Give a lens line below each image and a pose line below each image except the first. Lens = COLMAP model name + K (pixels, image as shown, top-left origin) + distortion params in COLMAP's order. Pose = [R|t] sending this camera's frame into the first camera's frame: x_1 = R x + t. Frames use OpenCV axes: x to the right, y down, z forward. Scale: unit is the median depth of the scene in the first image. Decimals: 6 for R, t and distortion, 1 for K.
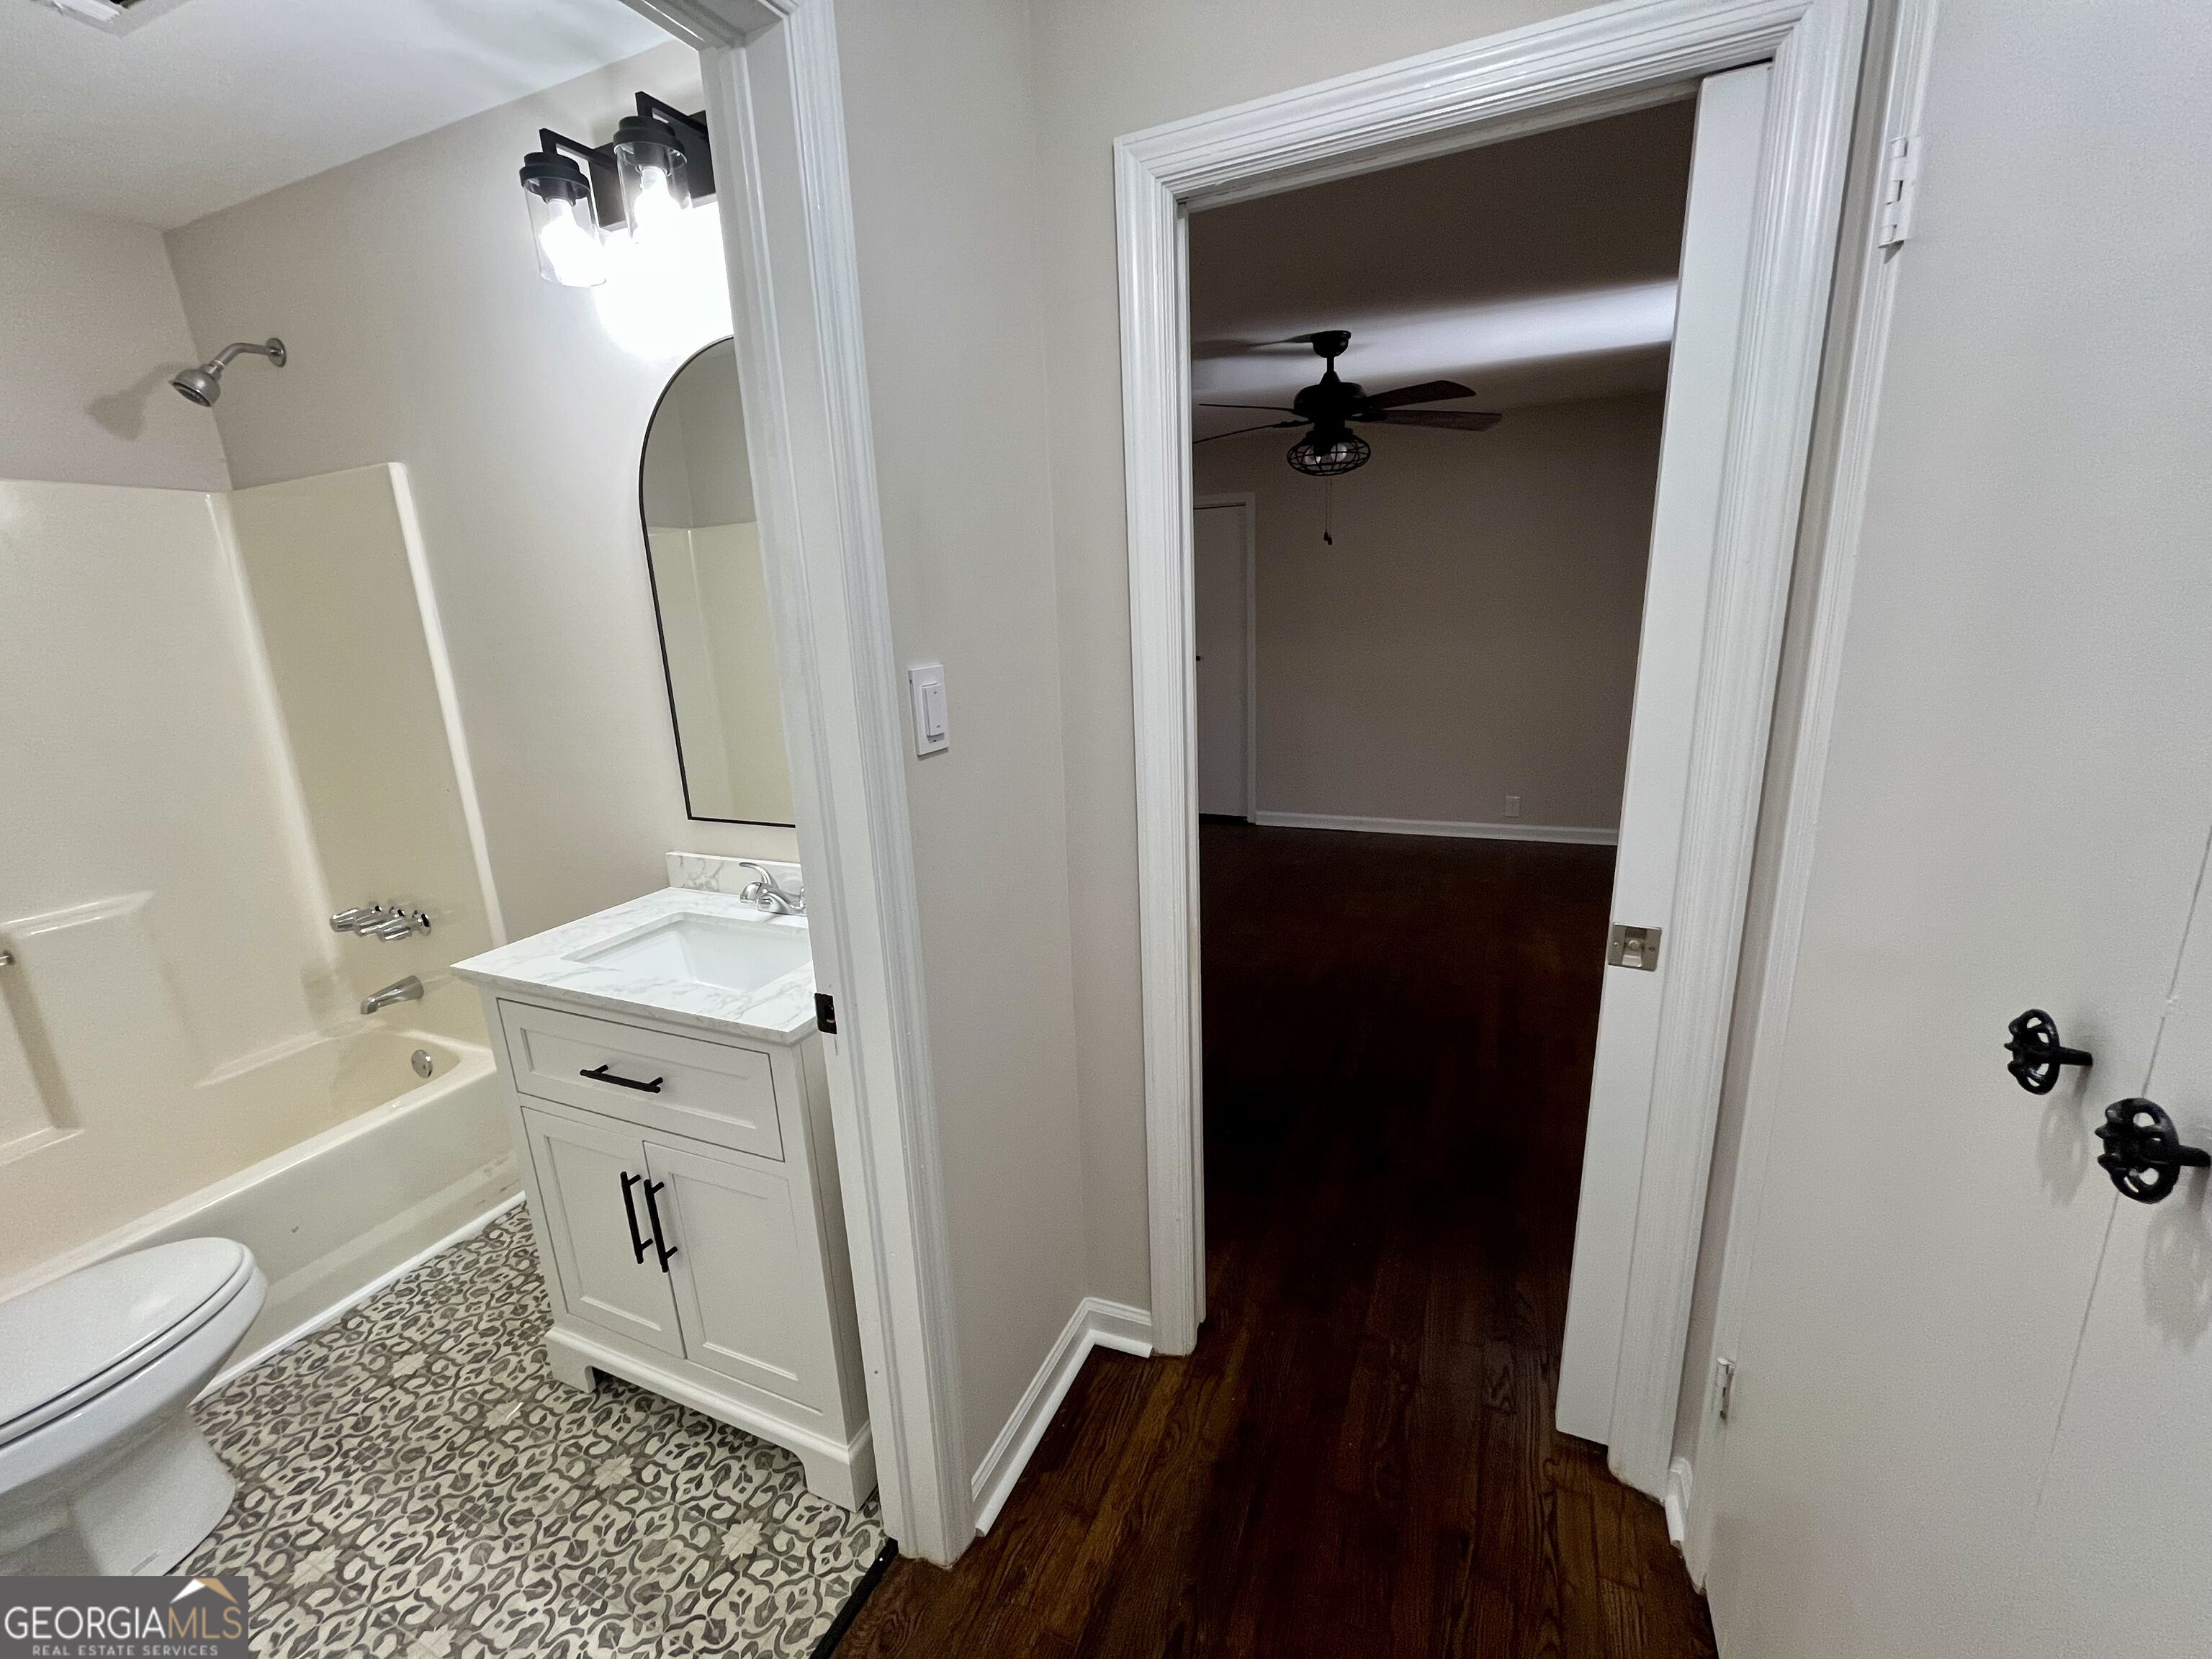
lens RADIAL K [[902.8, 0, 1107.4], [0, 902.8, 832.0], [0, 0, 1]] dist [-0.004258, 0.000497]
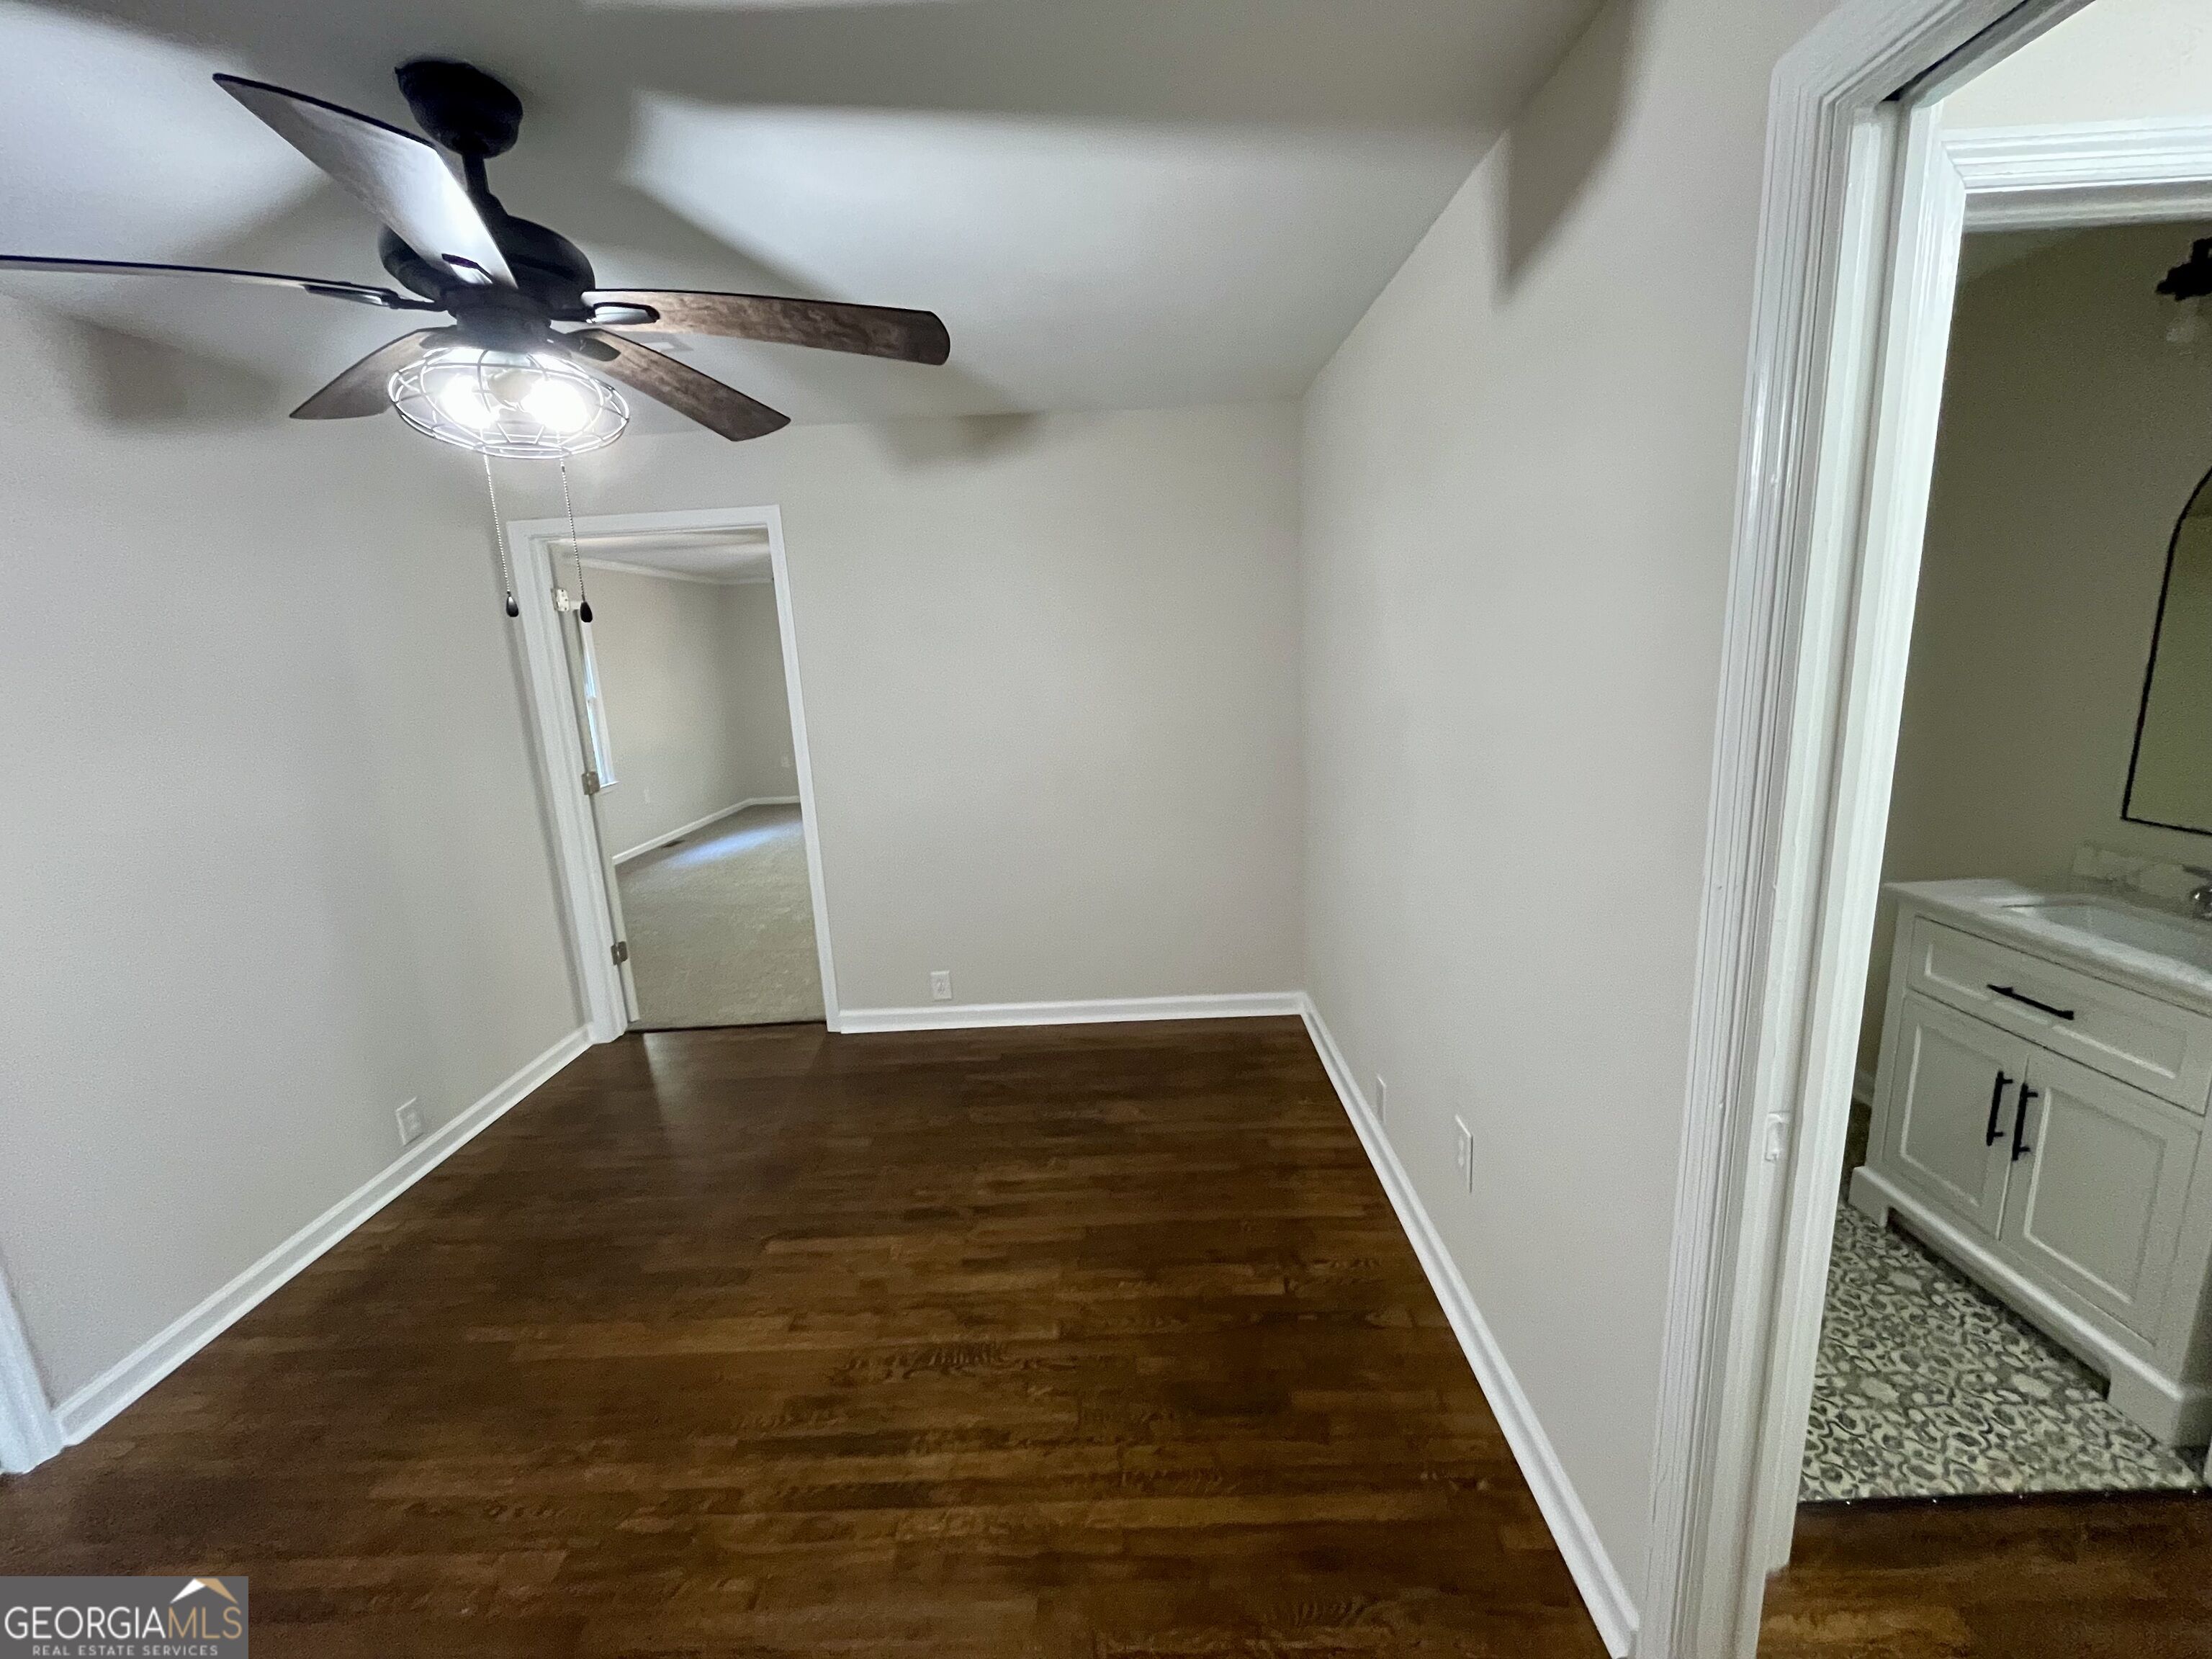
lens RADIAL K [[902.8, 0, 1106.0], [0, 902.8, 832.0], [0, 0, 1]] dist [-0.004258, 0.000497]
pose [[0.400029, 0.207563, -0.892689, 0.031965], [-0.188121, 0.971874, 0.141675, 0.101142], [0.896988, 0.111260, 0.427824, -0.748472]]
